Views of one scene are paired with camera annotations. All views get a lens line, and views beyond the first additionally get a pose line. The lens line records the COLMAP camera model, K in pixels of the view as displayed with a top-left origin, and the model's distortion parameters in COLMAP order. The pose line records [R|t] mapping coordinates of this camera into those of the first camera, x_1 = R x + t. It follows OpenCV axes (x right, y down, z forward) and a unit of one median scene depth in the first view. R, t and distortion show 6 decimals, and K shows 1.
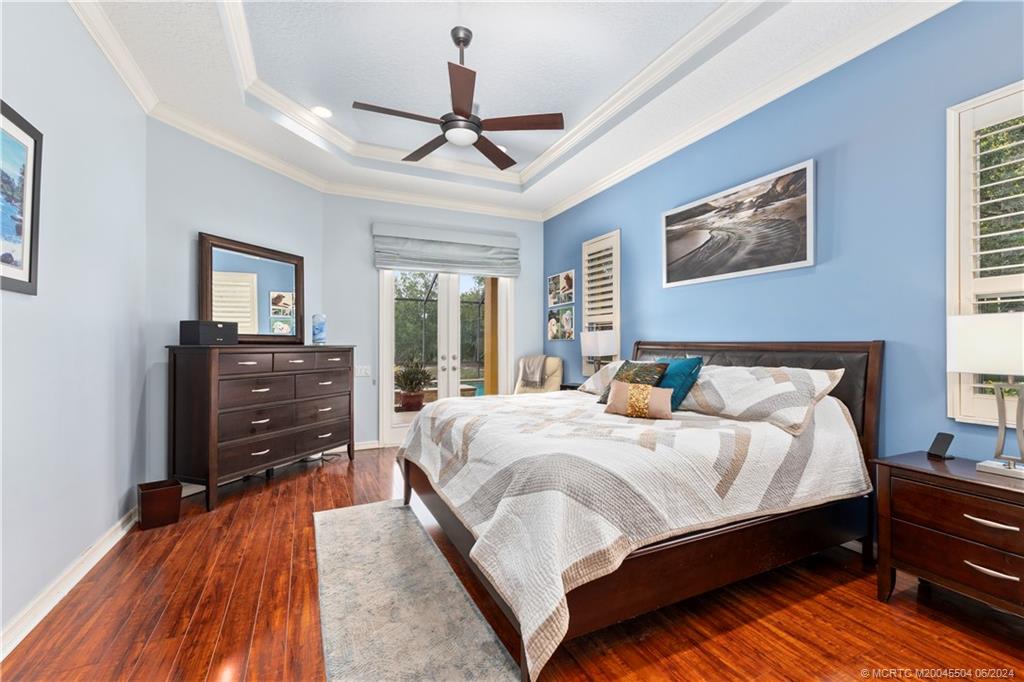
lens RADIAL K [[429.0, 0, 515.0], [0, 429.0, 341.4], [0, 0, 1]] dist [0.004243, 0.000467]
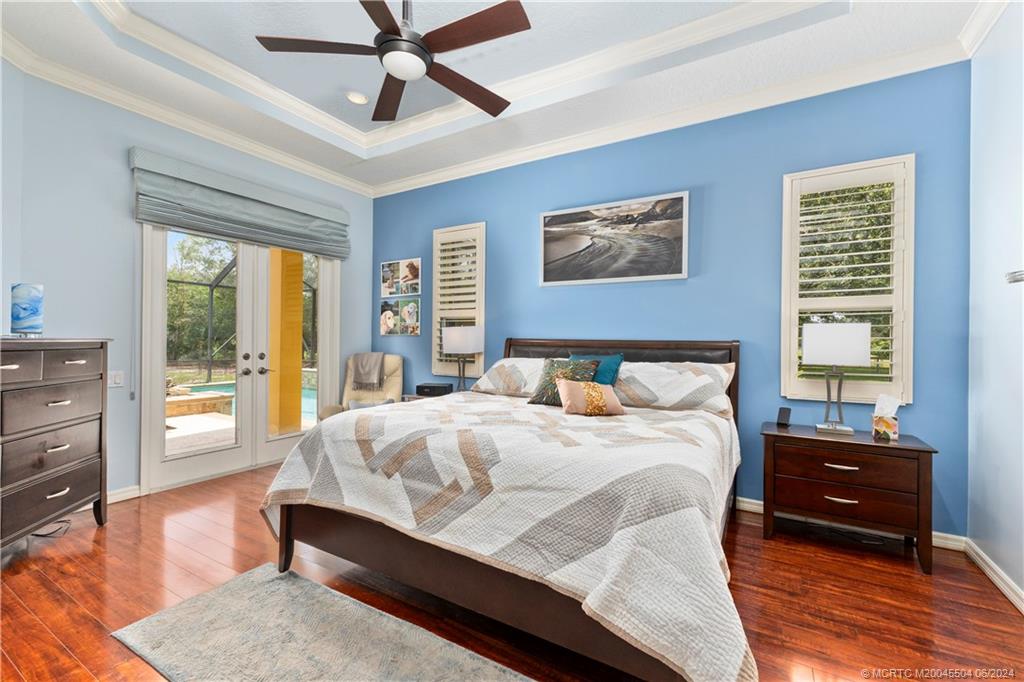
lens RADIAL K [[429.0, 0, 515.0], [0, 429.0, 341.4], [0, 0, 1]] dist [0.004243, 0.000467]
pose [[0.829235, 0.009003, 0.558828, -0.303749], [-0.014083, 0.999889, 0.004788, 0.002642], [-0.558723, -0.011840, 0.829270, 0.202472]]
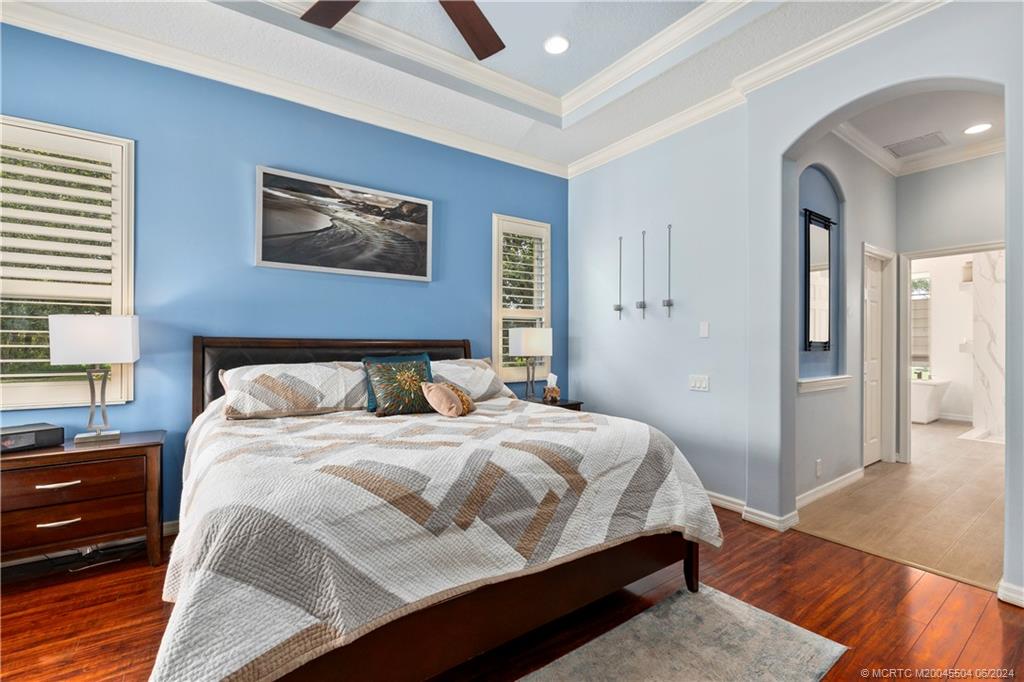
lens RADIAL K [[449.3, 0, 512.0], [0, 449.3, 341.0], [0, 0, 1]] dist [-0.002458, -0.000139]
pose [[-0.166586, 0.001262, 0.986026, -0.550746], [-0.009823, 0.999947, -0.002939, 0.005040], [-0.985978, -0.010175, -0.166565, 0.763030]]
